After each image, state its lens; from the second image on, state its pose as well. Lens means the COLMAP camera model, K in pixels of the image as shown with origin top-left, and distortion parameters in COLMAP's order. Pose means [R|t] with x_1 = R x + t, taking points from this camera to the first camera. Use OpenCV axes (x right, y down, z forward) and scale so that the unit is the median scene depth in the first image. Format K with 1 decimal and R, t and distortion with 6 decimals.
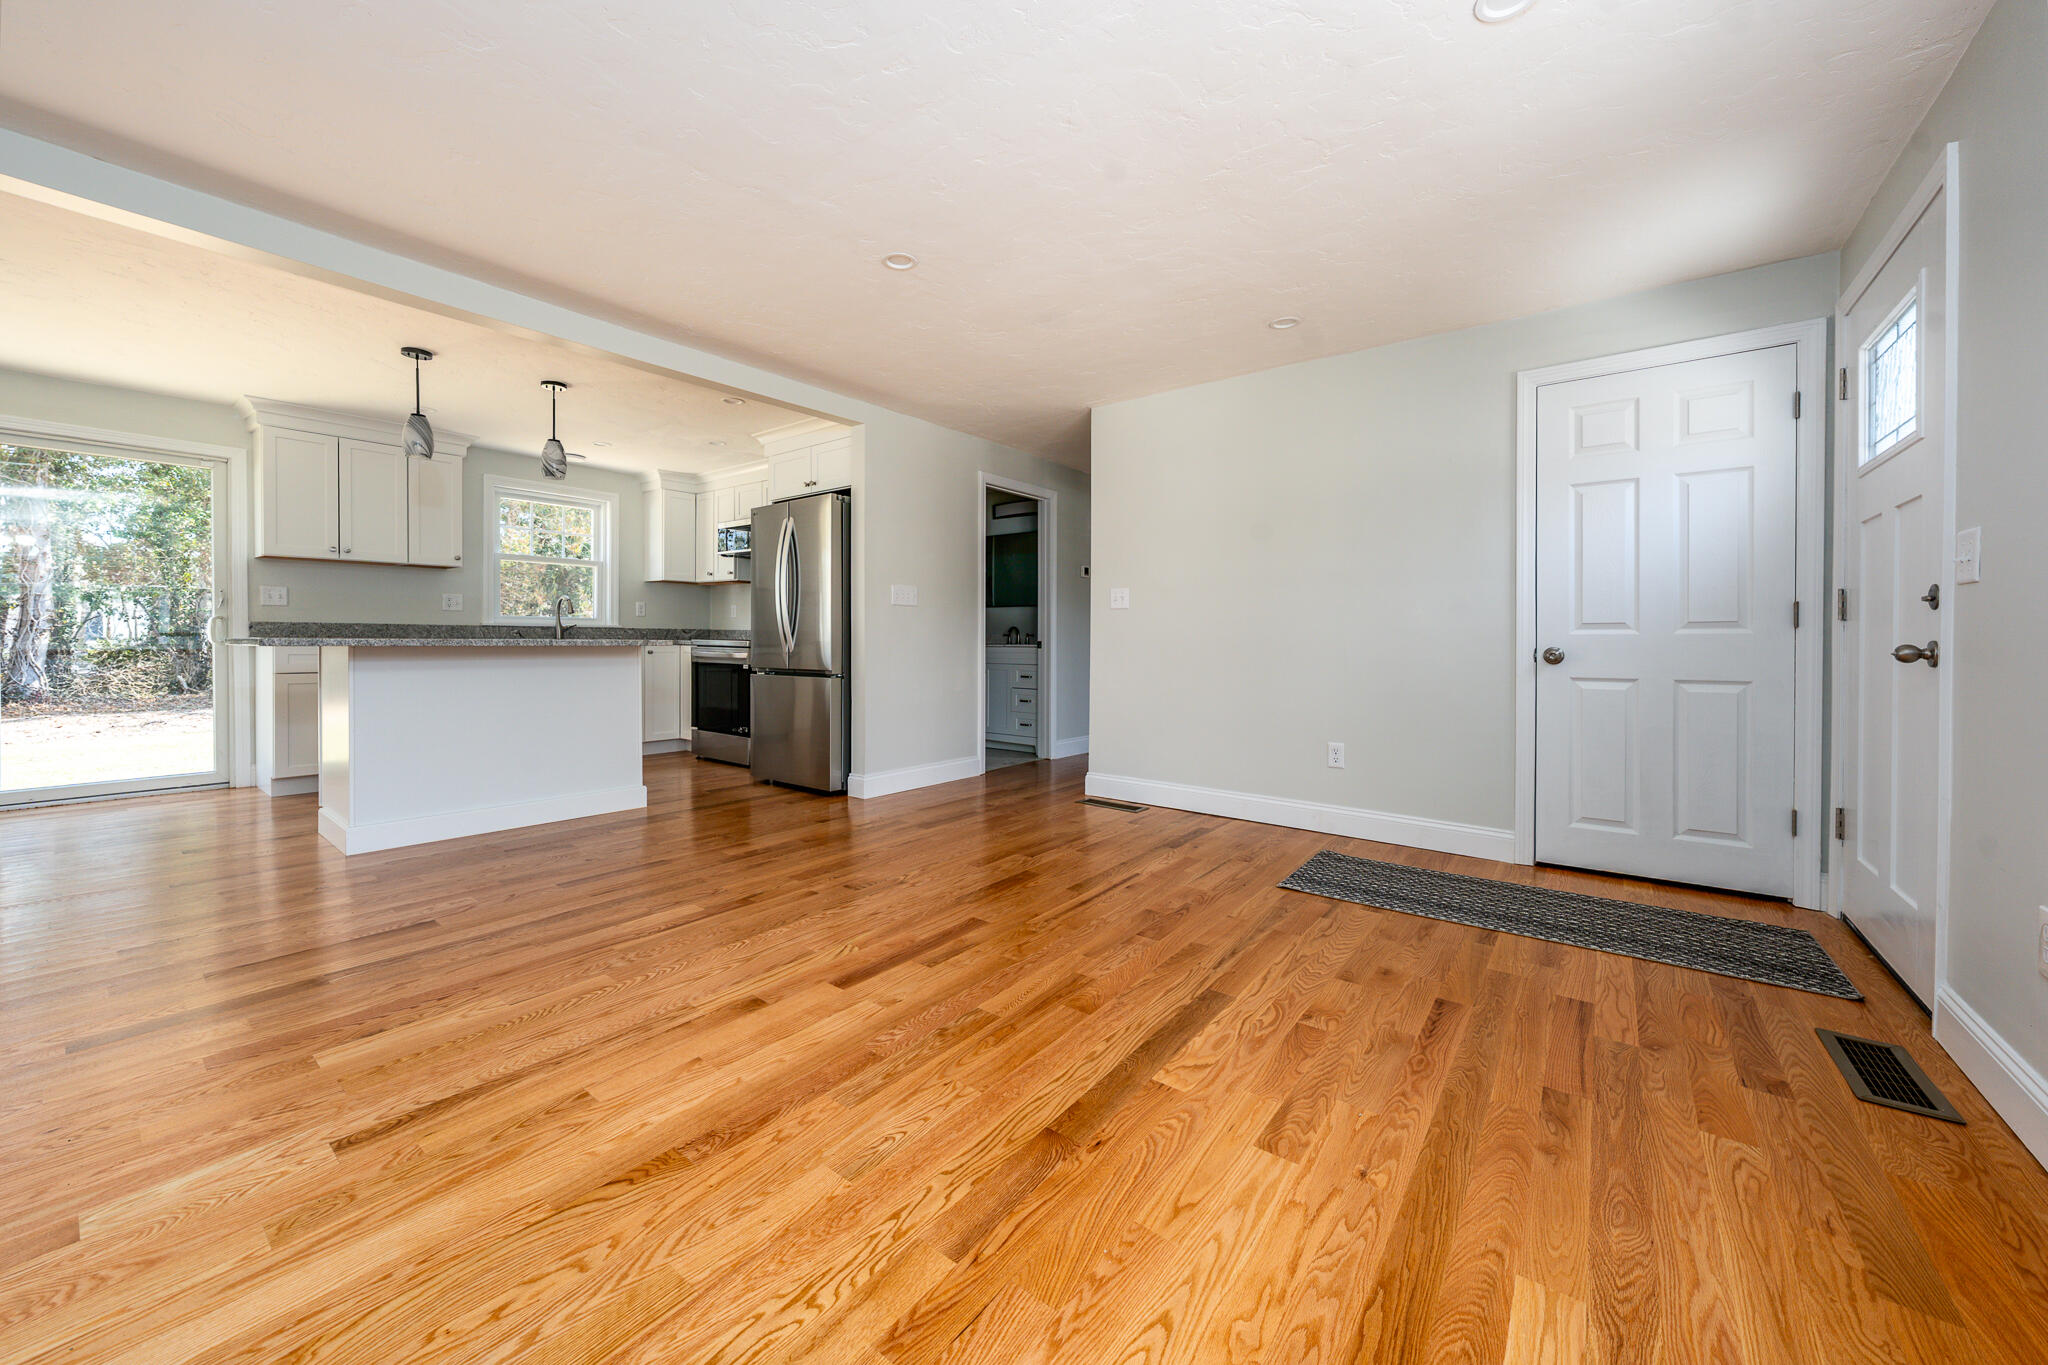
lens RADIAL K [[752.5, 0, 1012.6], [0, 752.5, 641.9], [0, 0, 1]] dist [-0.002172, 0.000058]
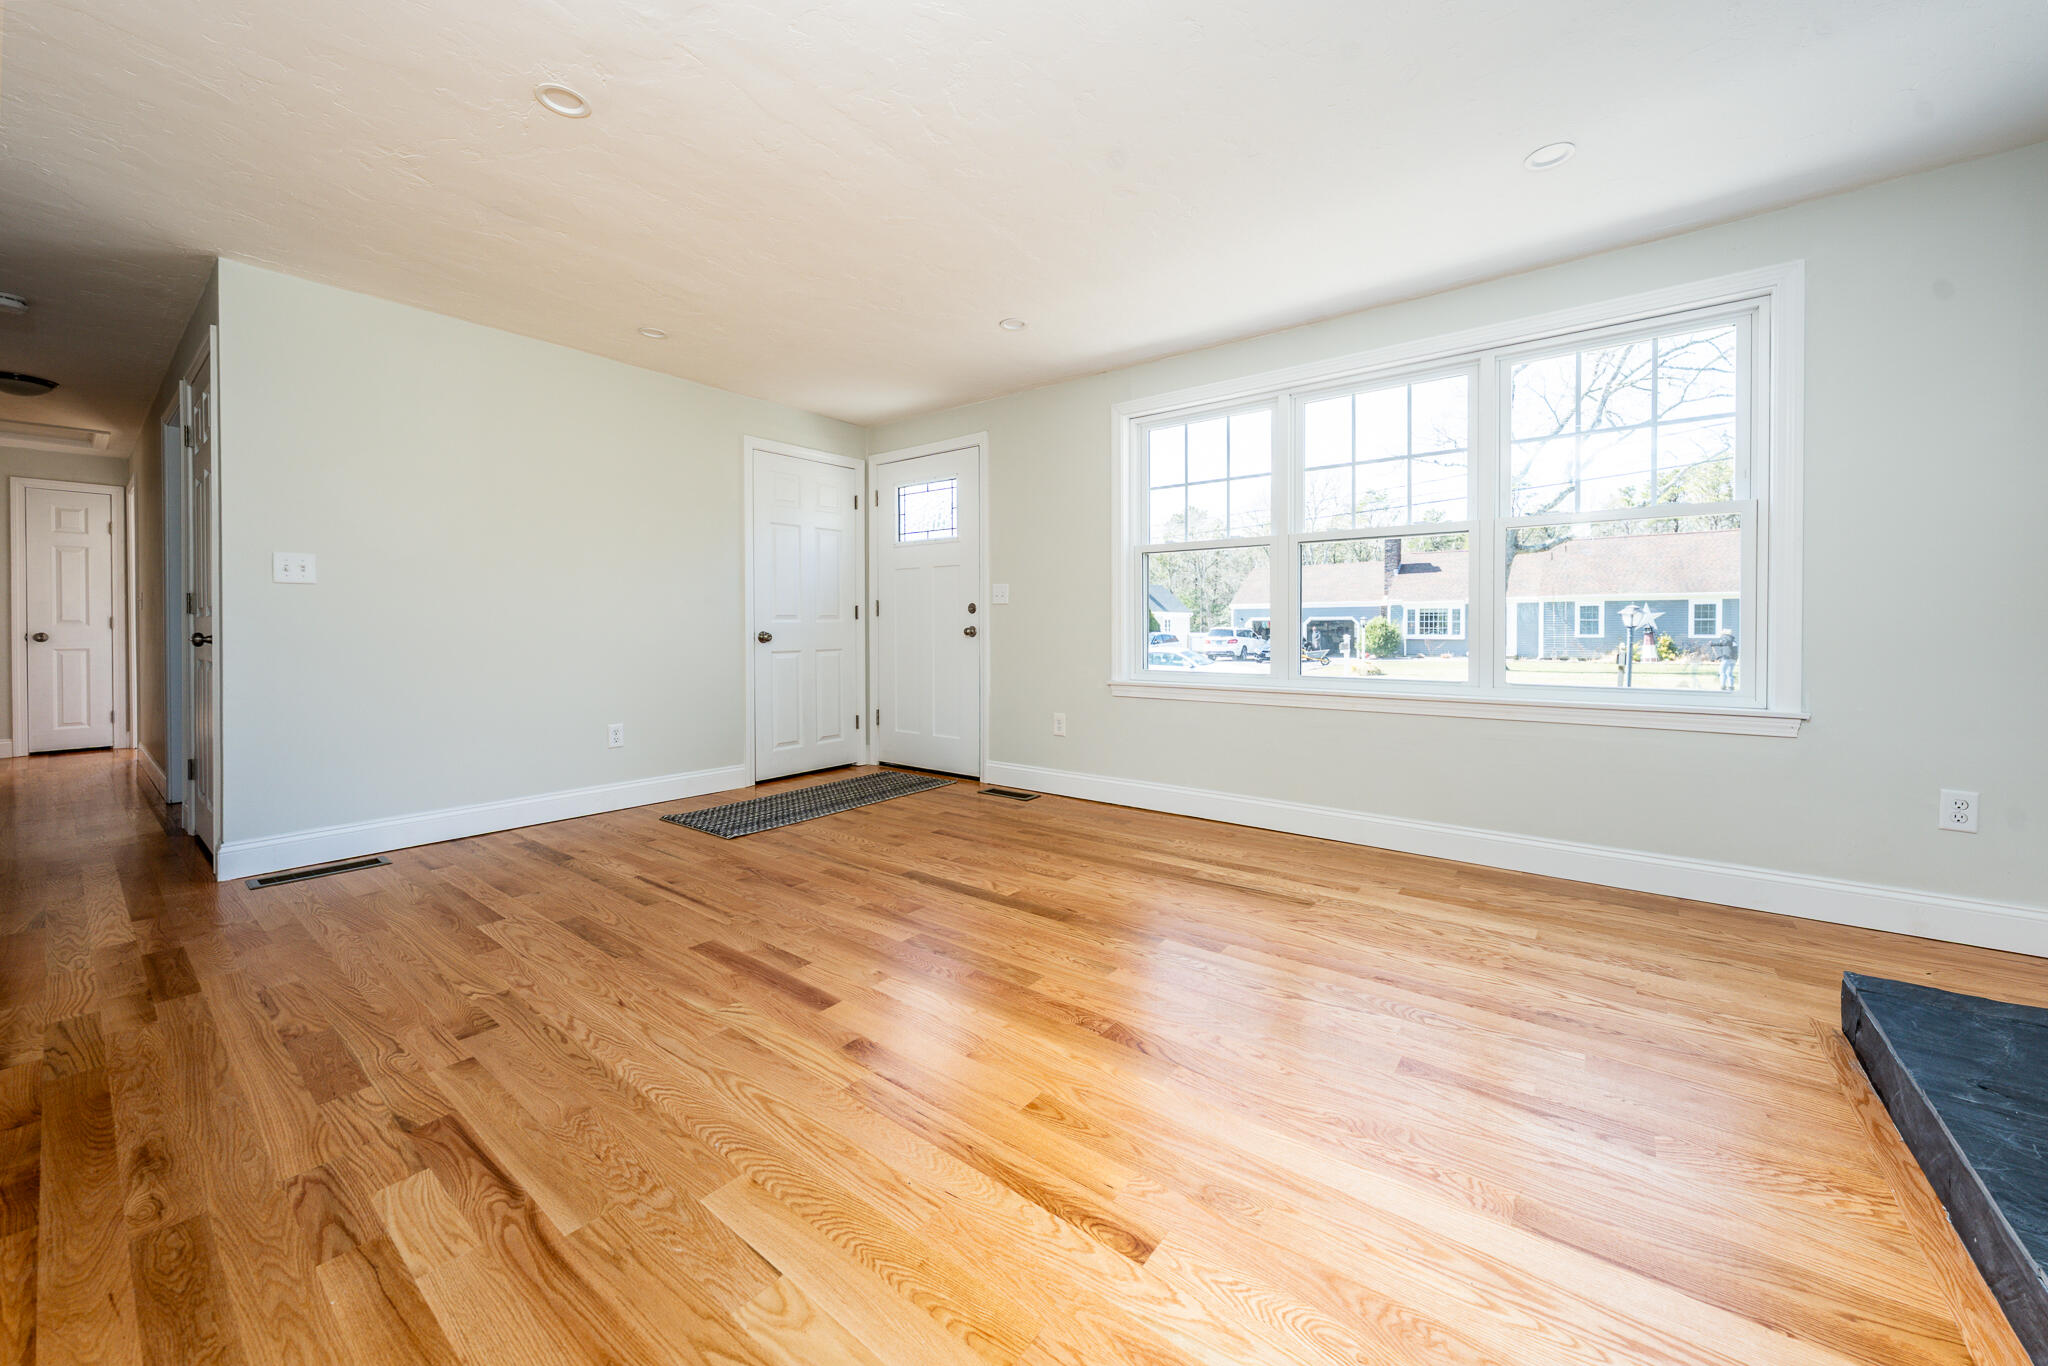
lens RADIAL K [[752.5, 0, 1029.9], [0, 752.5, 631.1], [0, 0, 1]] dist [-0.002172, 0.000058]
pose [[-0.001607, -0.010999, 0.999938, -0.938797], [0.005522, 0.999924, 0.011008, -0.008067], [-0.999983, 0.005540, -0.001546, 0.616765]]
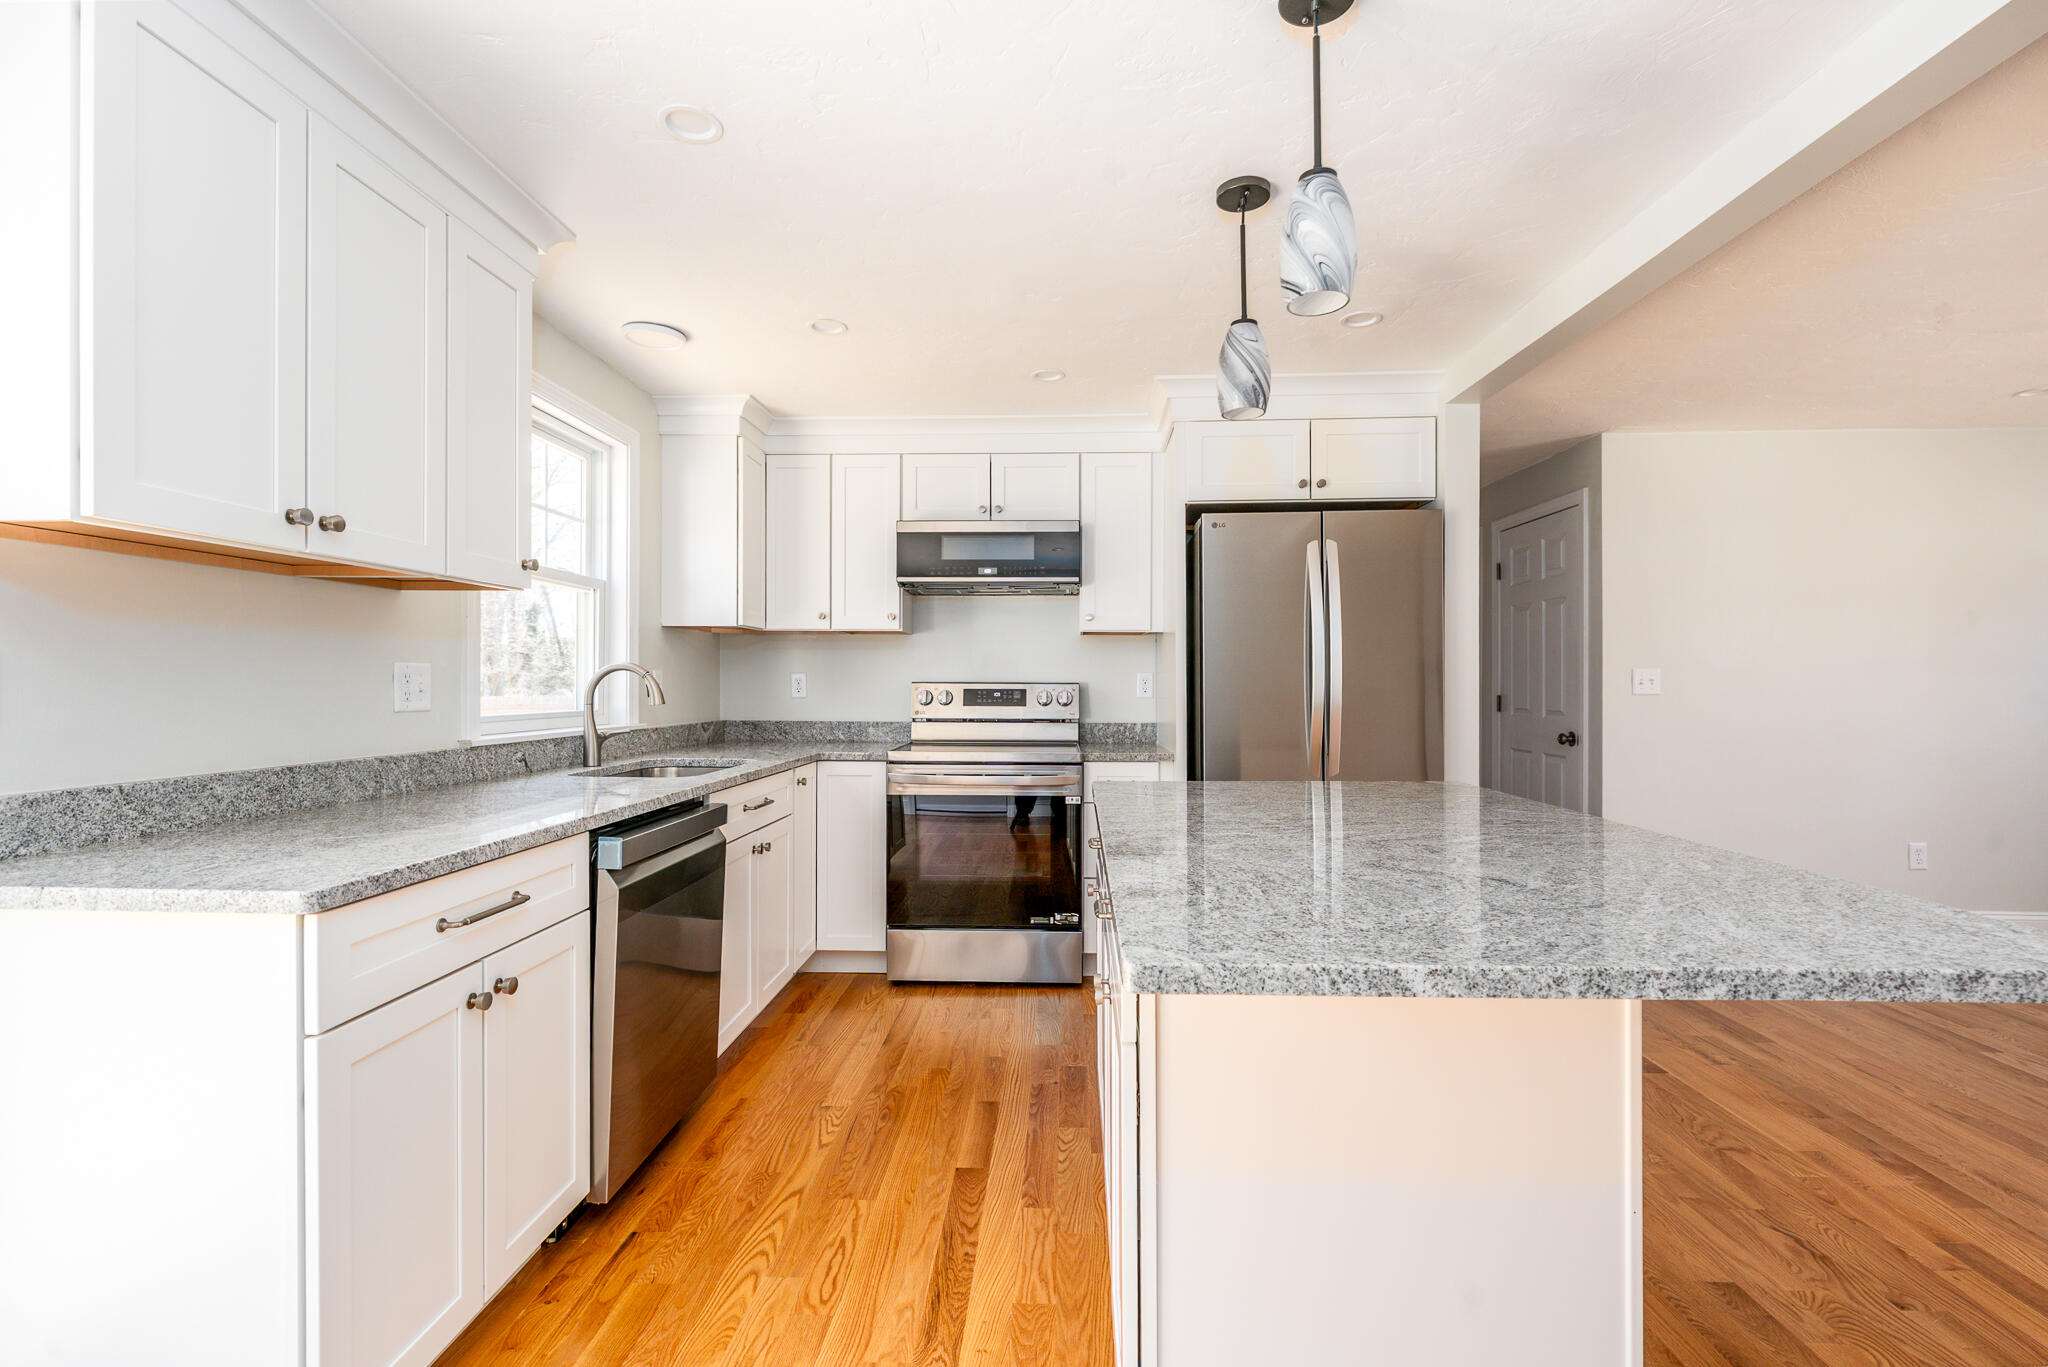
lens RADIAL K [[890.1, 0, 1031.8], [0, 890.1, 688.7], [0, 0, 1]] dist [0.000105, -0.000375]
pose [[0.817516, -0.013146, 0.575756, -1.625152], [0.010969, 0.999914, 0.007256, -0.112861], [-0.575802, 0.000383, 0.817589, 1.086826]]
